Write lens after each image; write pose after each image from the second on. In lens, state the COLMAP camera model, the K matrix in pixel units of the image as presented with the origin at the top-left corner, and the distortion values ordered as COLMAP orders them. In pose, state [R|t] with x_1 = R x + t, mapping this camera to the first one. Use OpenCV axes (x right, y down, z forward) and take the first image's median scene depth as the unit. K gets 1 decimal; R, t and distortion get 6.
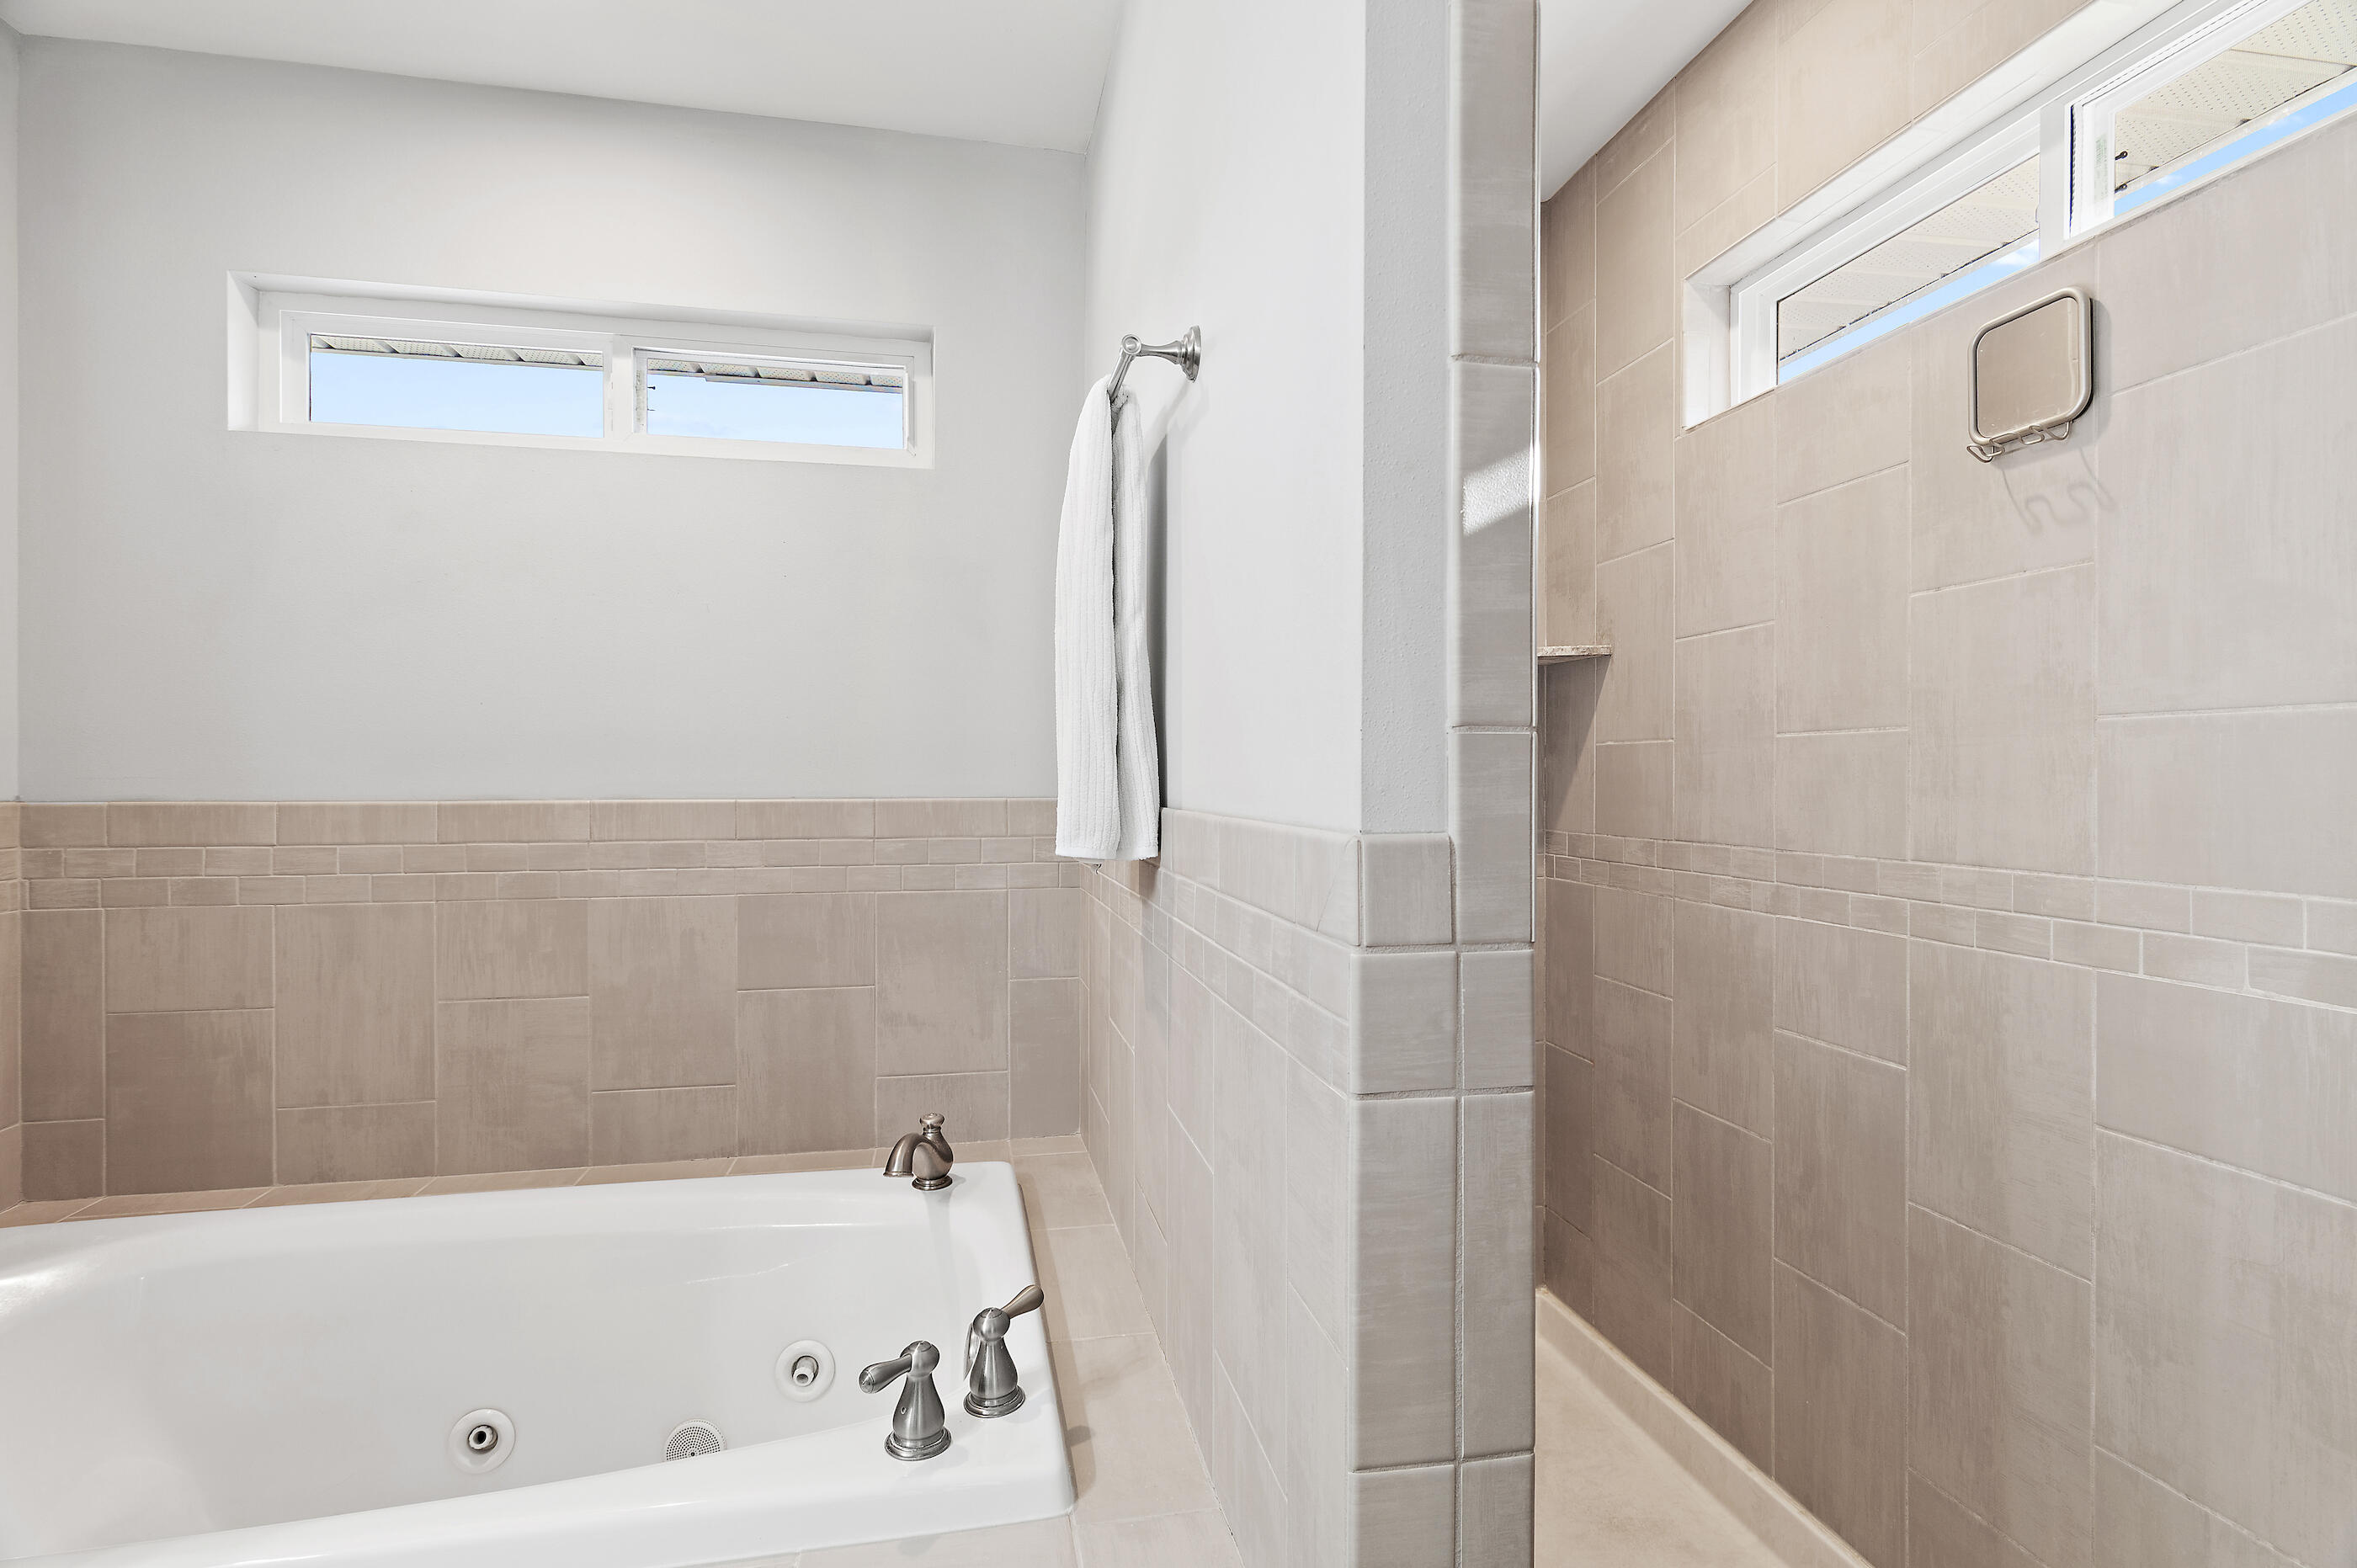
lens RADIAL K [[1140.6, 0, 1178.5], [0, 1140.6, 784.0], [0, 0, 1]] dist [-0.001821, -0.000199]
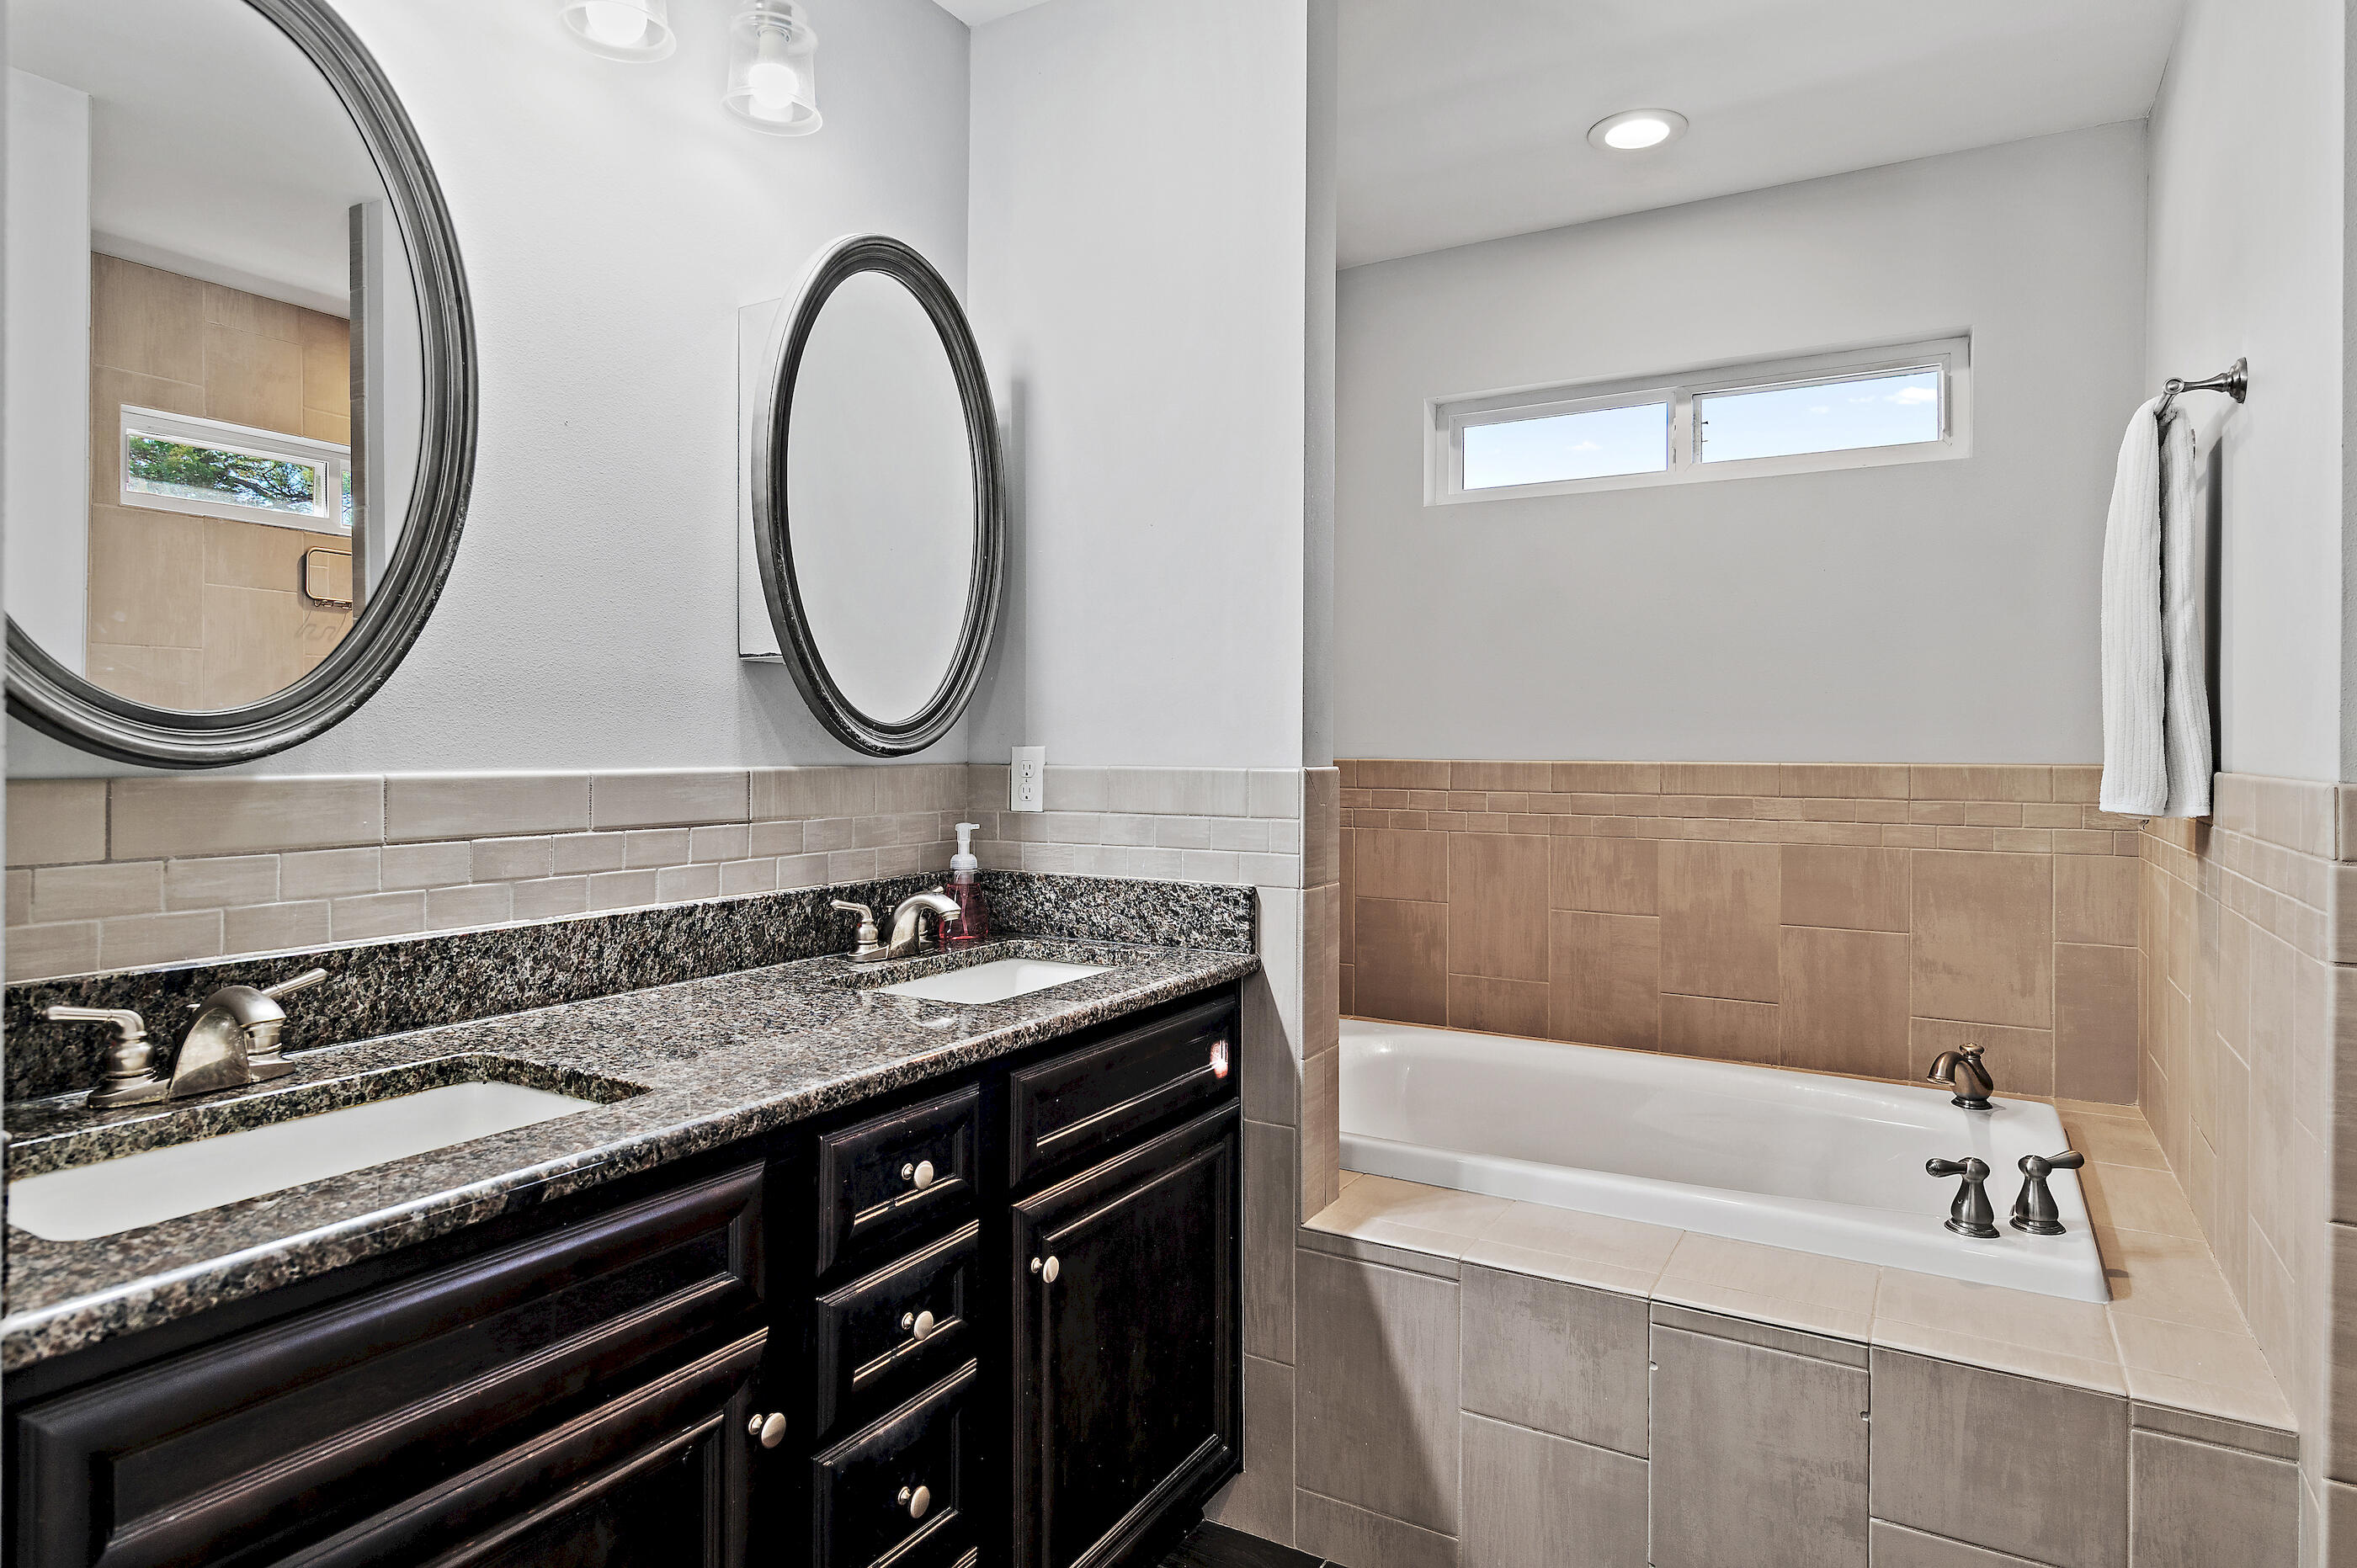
lens RADIAL K [[1322.3, 0, 1177.3], [0, 1322.3, 739.1], [0, 0, 1]] dist [0.001129, -0.000750]
pose [[0.741541, 0.001176, -0.670906, 0.095419], [-0.008371, 0.999937, -0.007499, 0.006479], [0.670855, 0.011177, 0.741504, -0.607108]]
